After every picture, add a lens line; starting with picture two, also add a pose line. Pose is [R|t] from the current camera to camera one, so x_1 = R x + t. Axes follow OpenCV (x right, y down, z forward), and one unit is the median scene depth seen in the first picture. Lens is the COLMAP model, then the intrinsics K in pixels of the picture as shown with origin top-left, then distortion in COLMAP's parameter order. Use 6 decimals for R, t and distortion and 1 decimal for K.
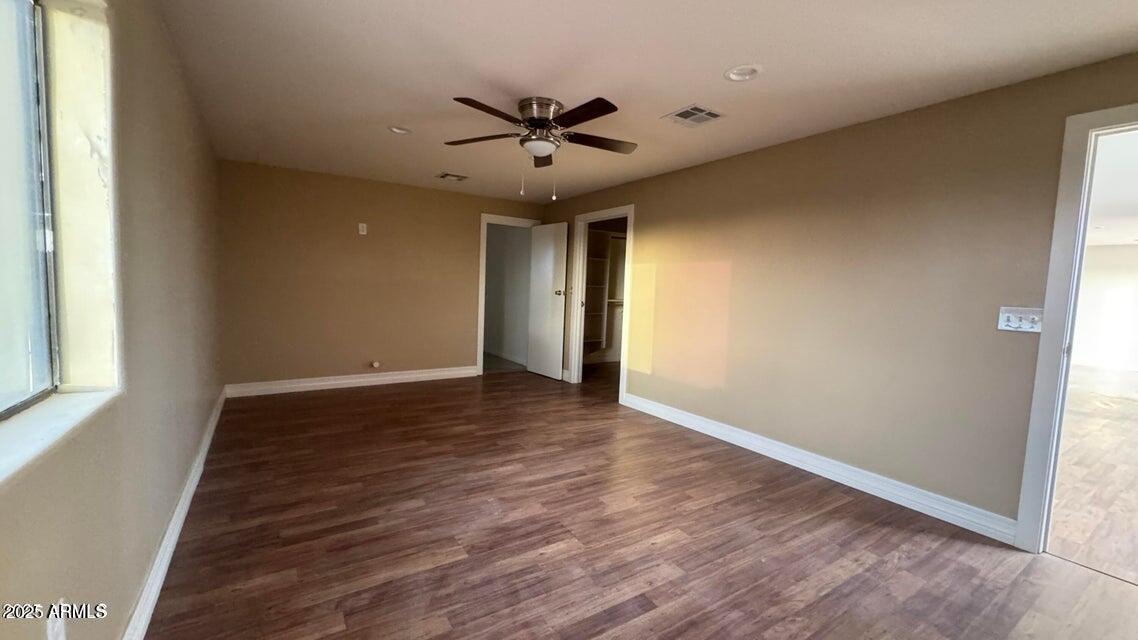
lens RADIAL K [[460.7, 0, 569.0], [0, 460.7, 320.0], [0, 0, 1]] dist [-0.001871, -0.000094]
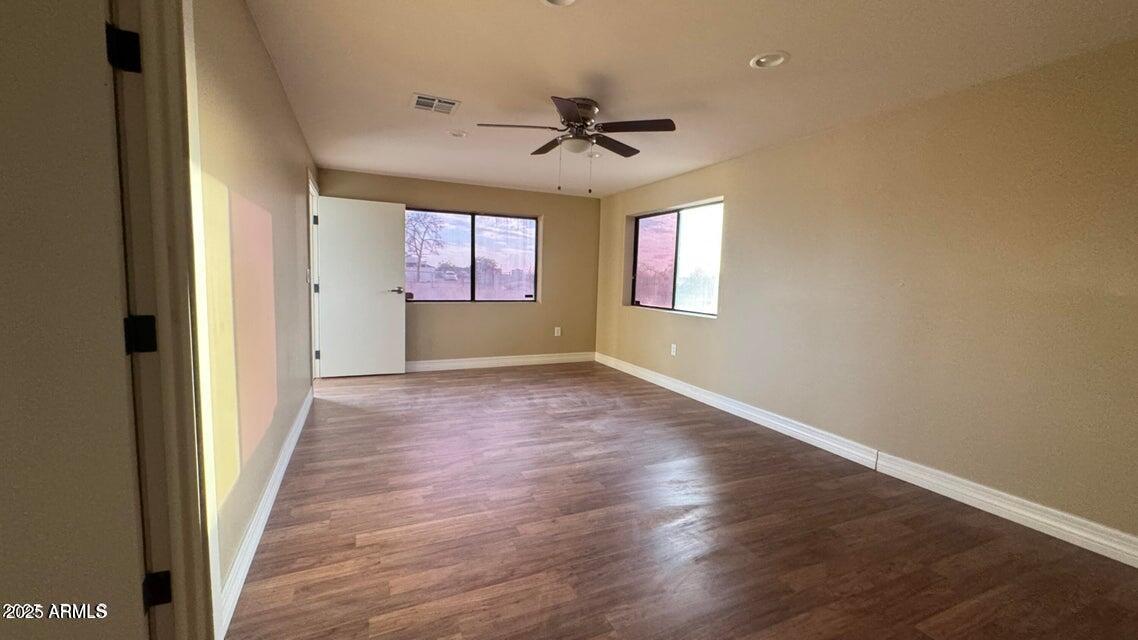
lens RADIAL K [[460.7, 0, 569.0], [0, 460.7, 320.0], [0, 0, 1]] dist [-0.001871, -0.000094]
pose [[-0.986620, -0.073555, 0.145500, -0.278816], [-0.048331, 0.984283, 0.169857, -0.180416], [-0.155707, 0.160552, -0.974668, 2.498221]]
